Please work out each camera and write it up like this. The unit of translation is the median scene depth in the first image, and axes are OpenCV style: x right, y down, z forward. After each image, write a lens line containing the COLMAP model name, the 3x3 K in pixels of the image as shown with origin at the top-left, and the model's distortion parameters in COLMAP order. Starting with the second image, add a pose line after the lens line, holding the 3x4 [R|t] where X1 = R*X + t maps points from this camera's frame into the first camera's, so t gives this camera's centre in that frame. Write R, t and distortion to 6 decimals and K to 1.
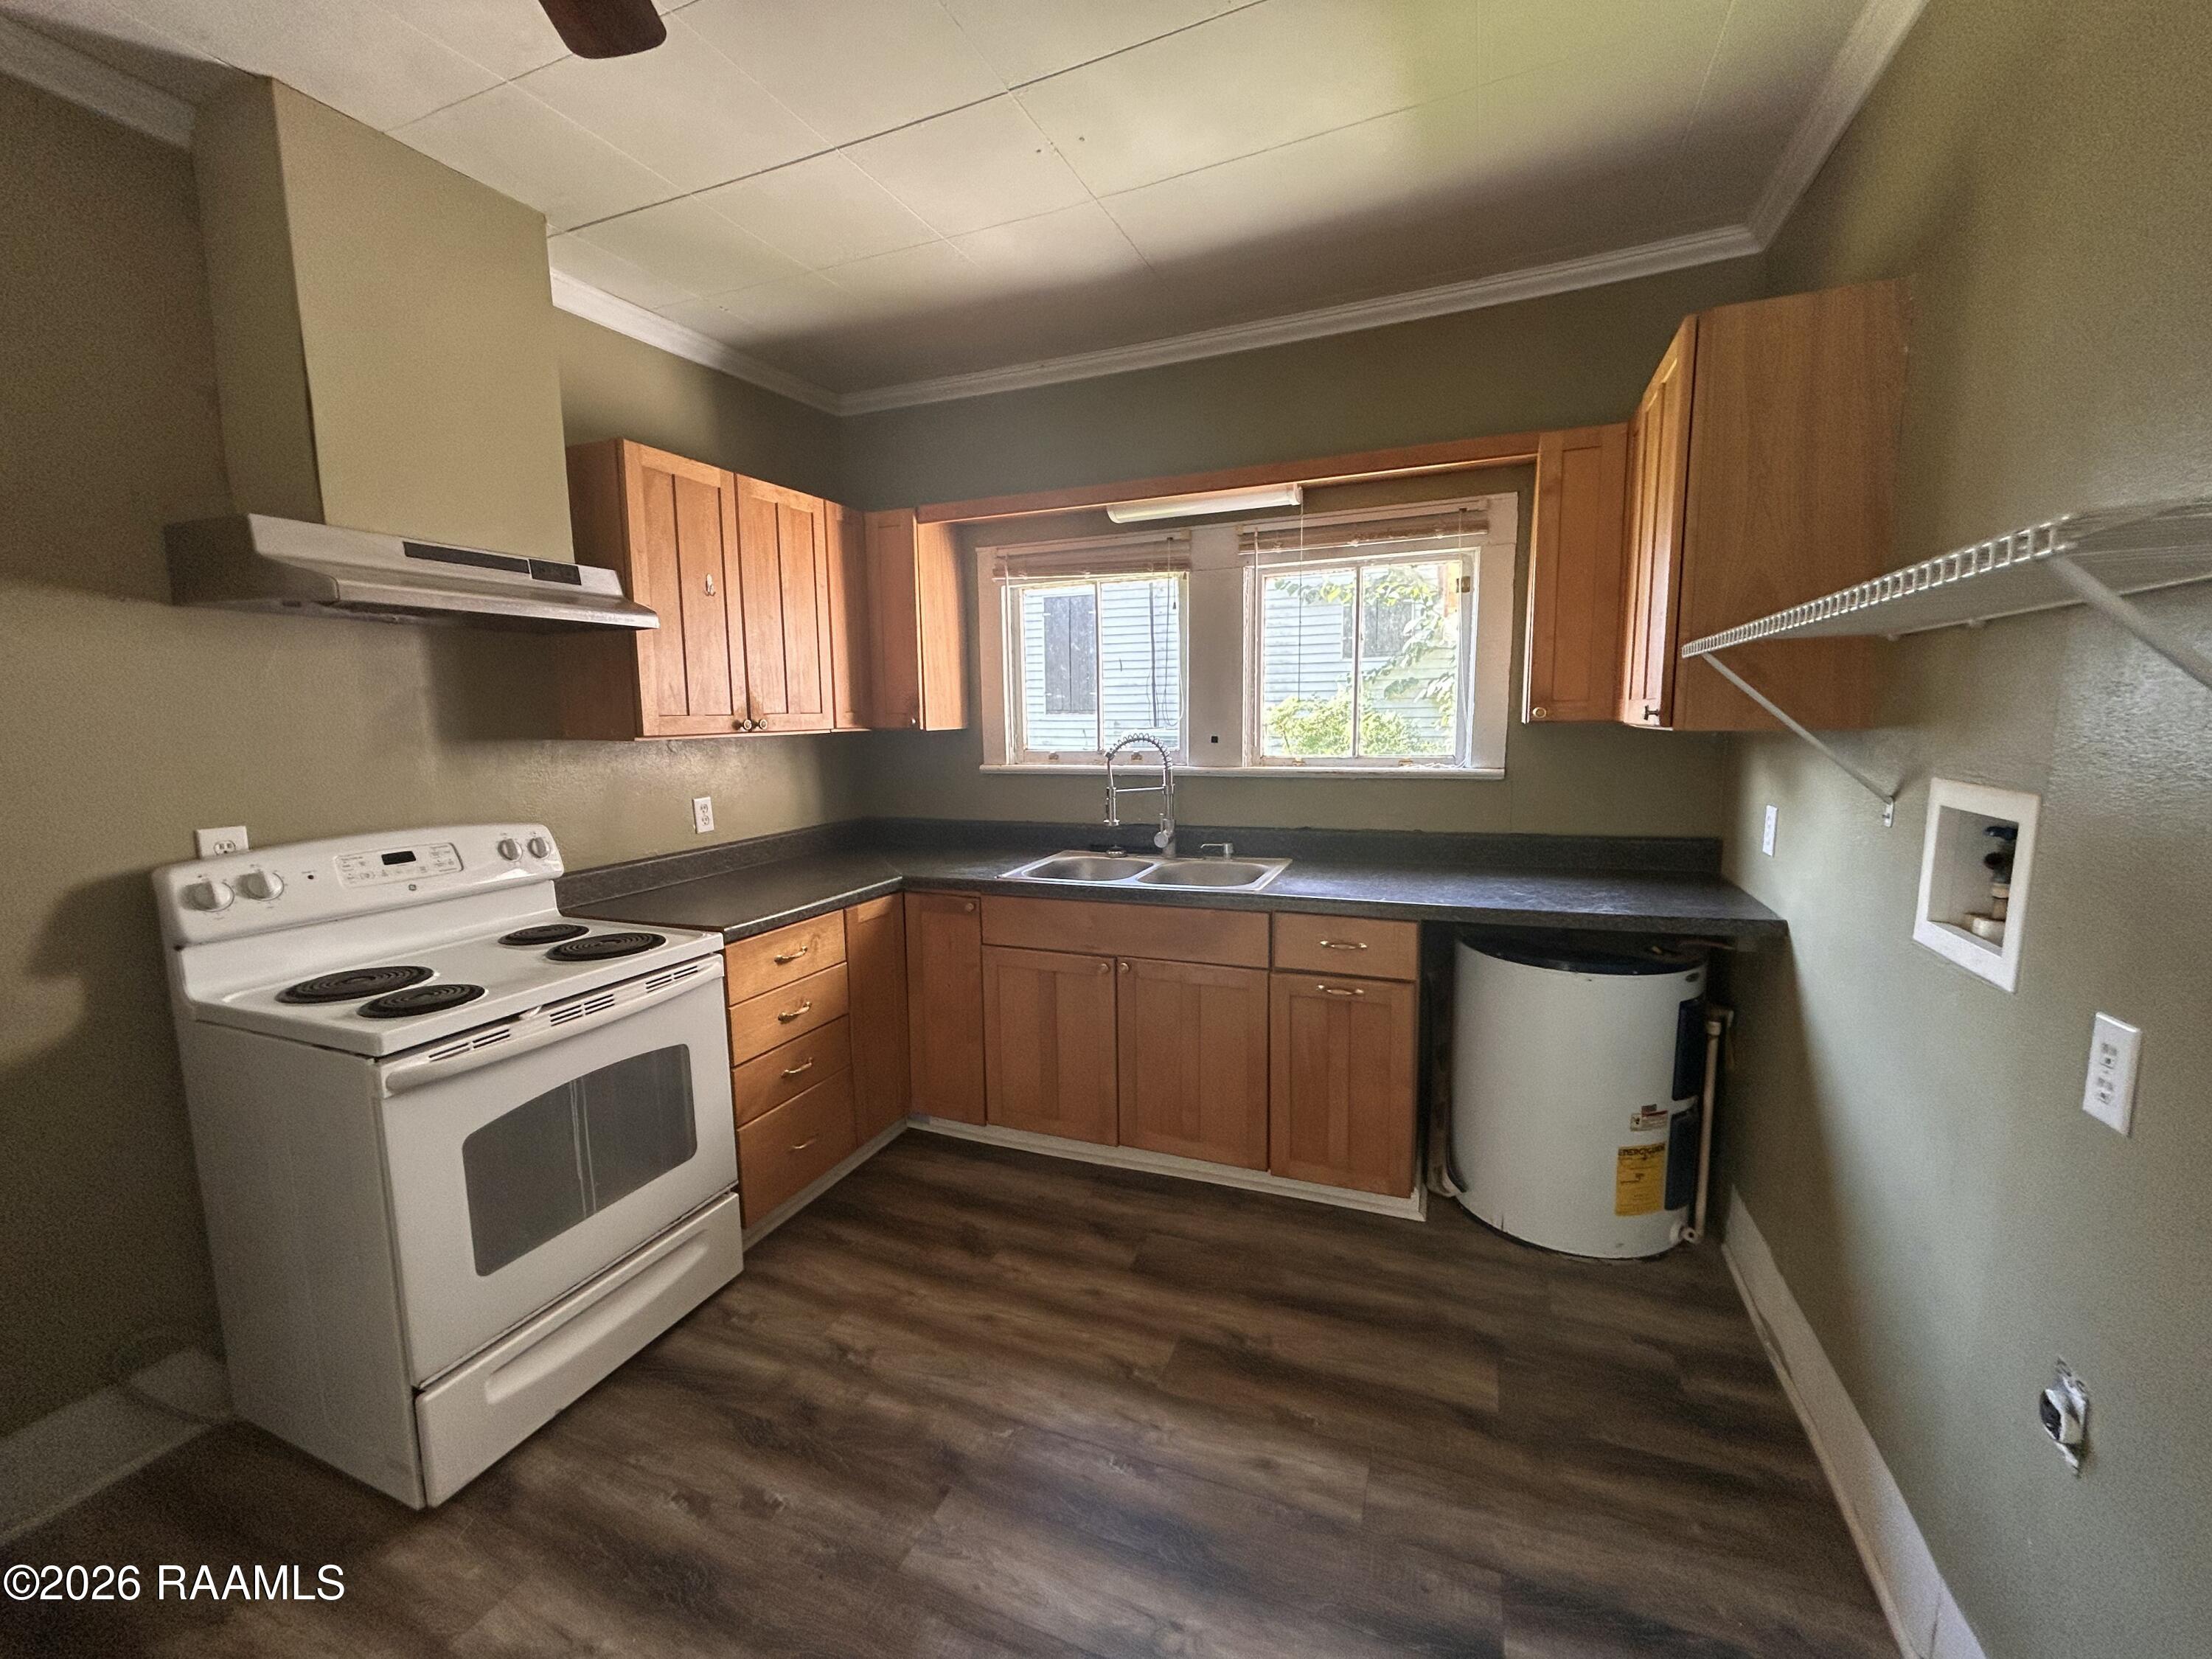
lens RADIAL K [[891.8, 0, 1107.3], [0, 891.8, 824.9], [0, 0, 1]] dist [0.001750, 0.001178]
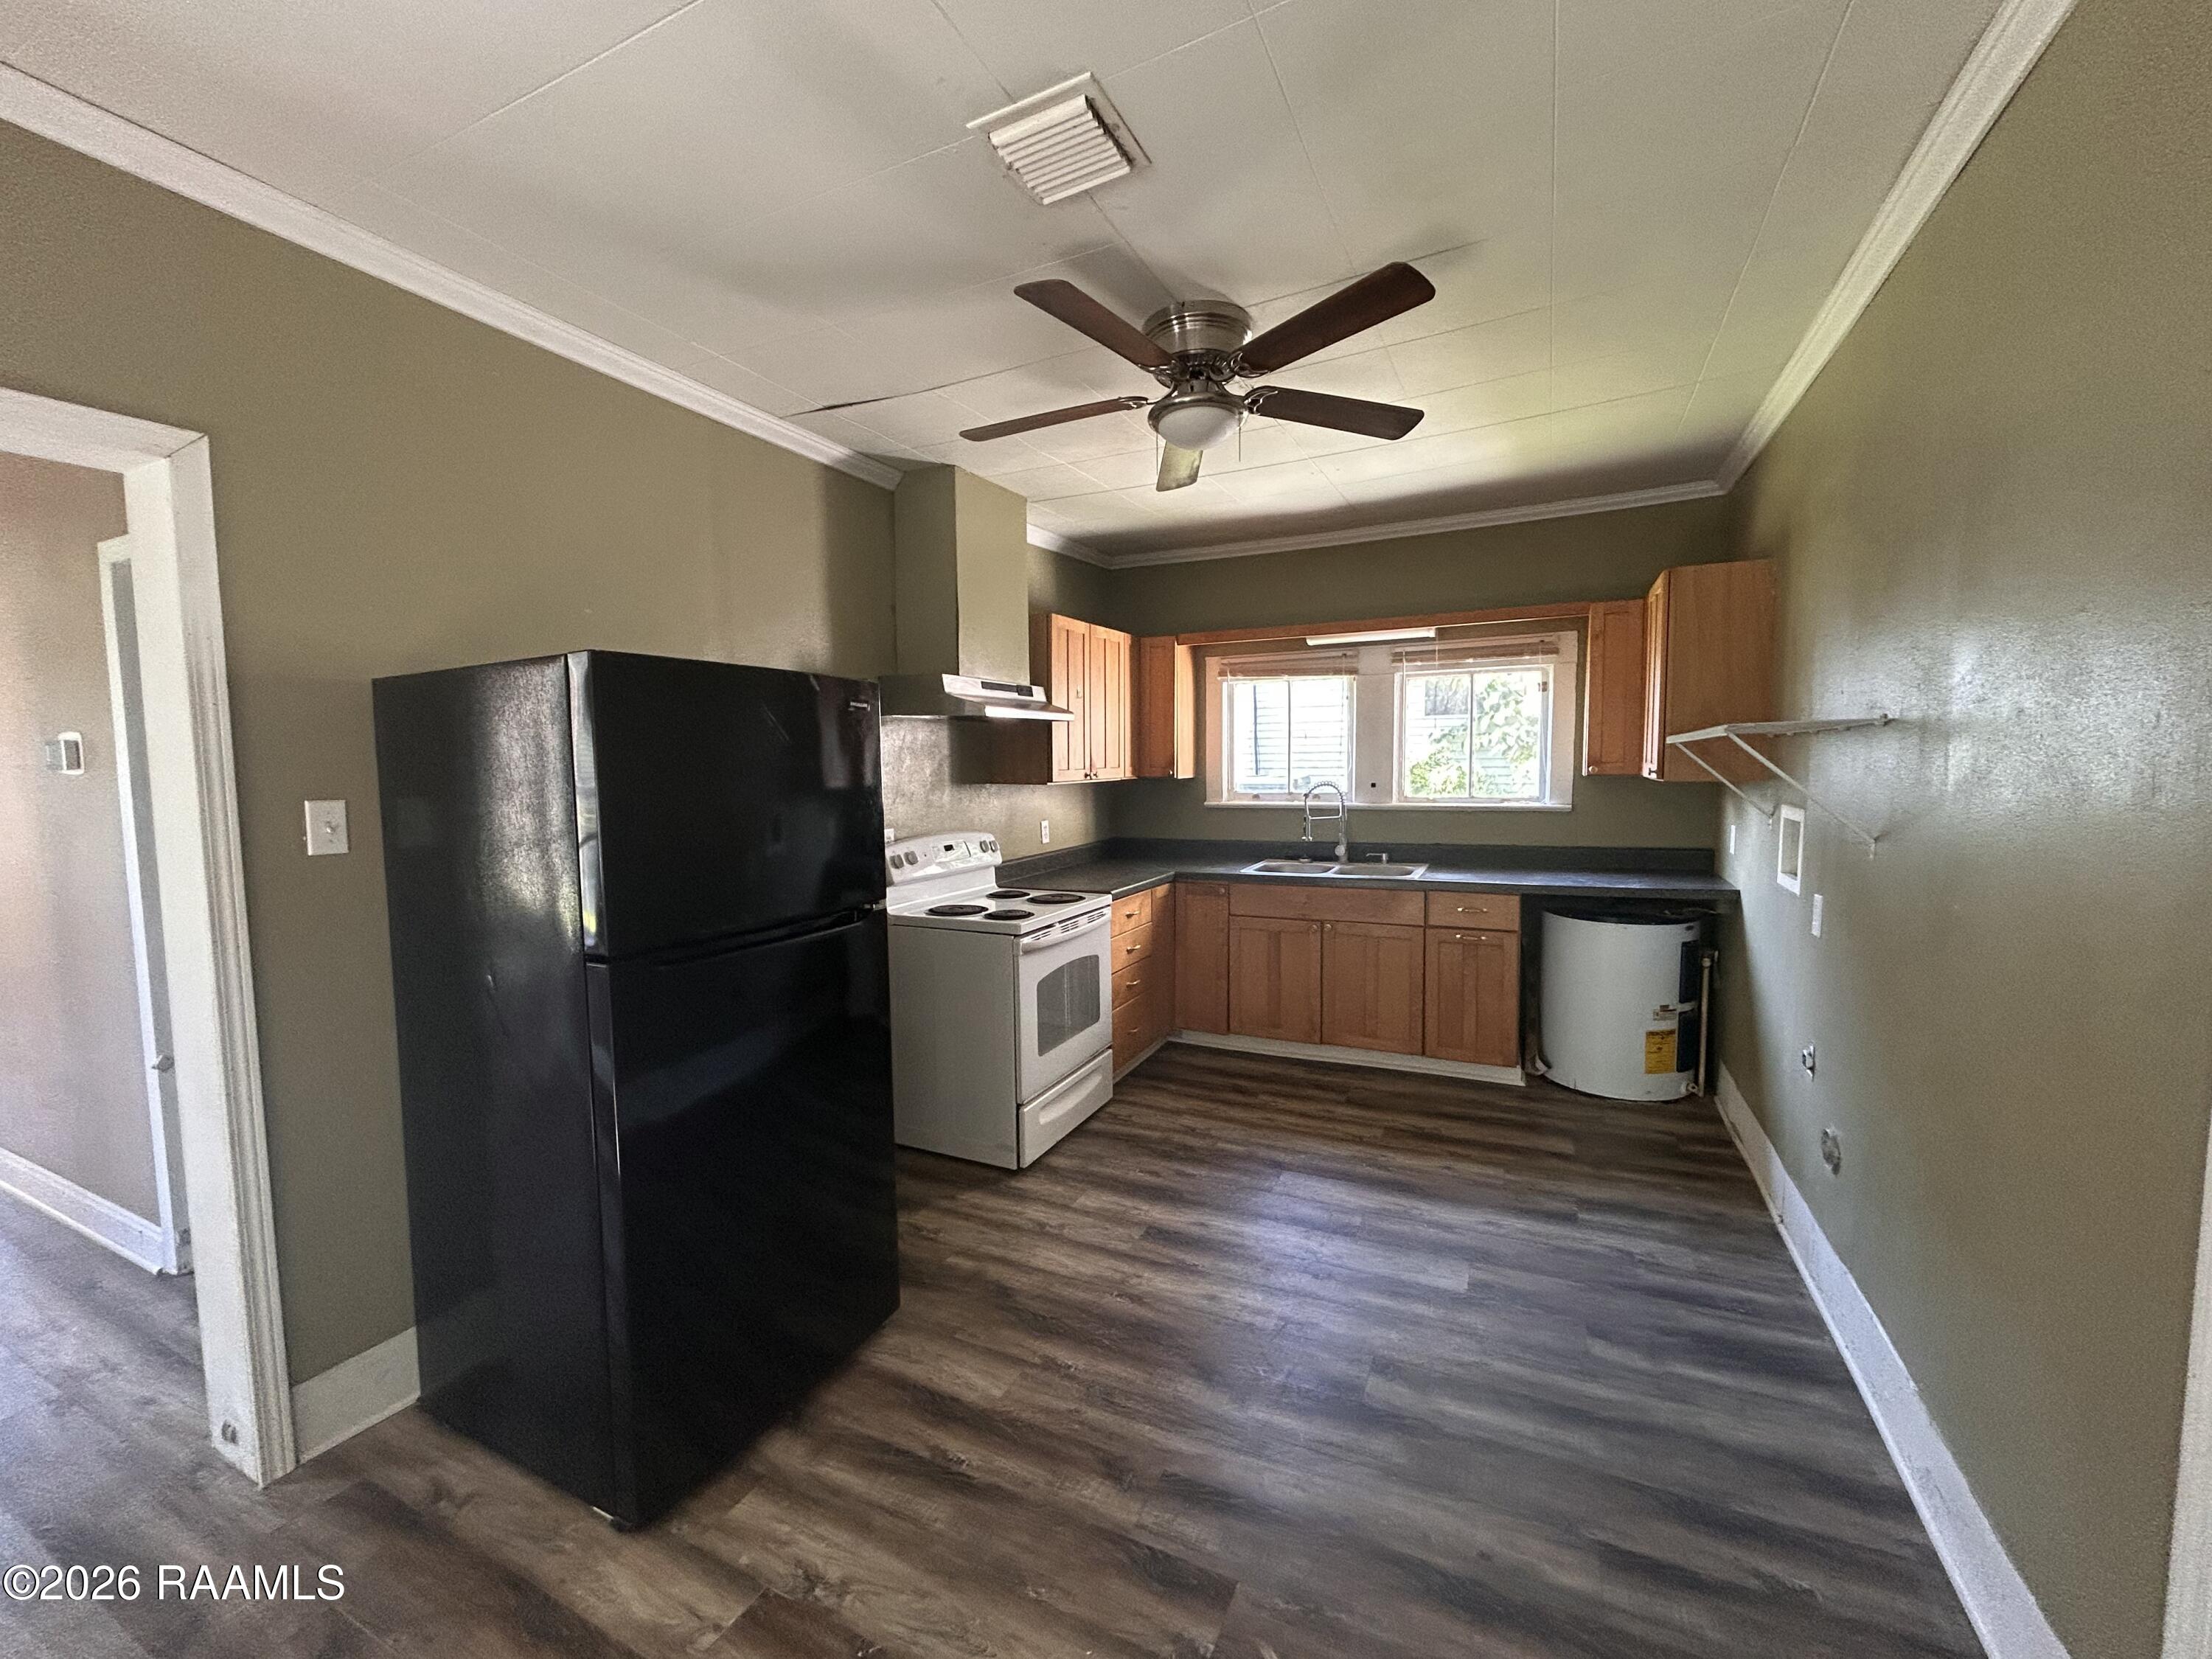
lens RADIAL K [[891.8, 0, 1107.7], [0, 891.8, 825.0], [0, 0, 1]] dist [0.001750, 0.001178]
pose [[0.998089, 0.006790, -0.061425, -0.321072], [-0.009905, 0.998672, -0.050558, 0.071062], [0.061000, 0.051069, 0.996830, -0.720406]]
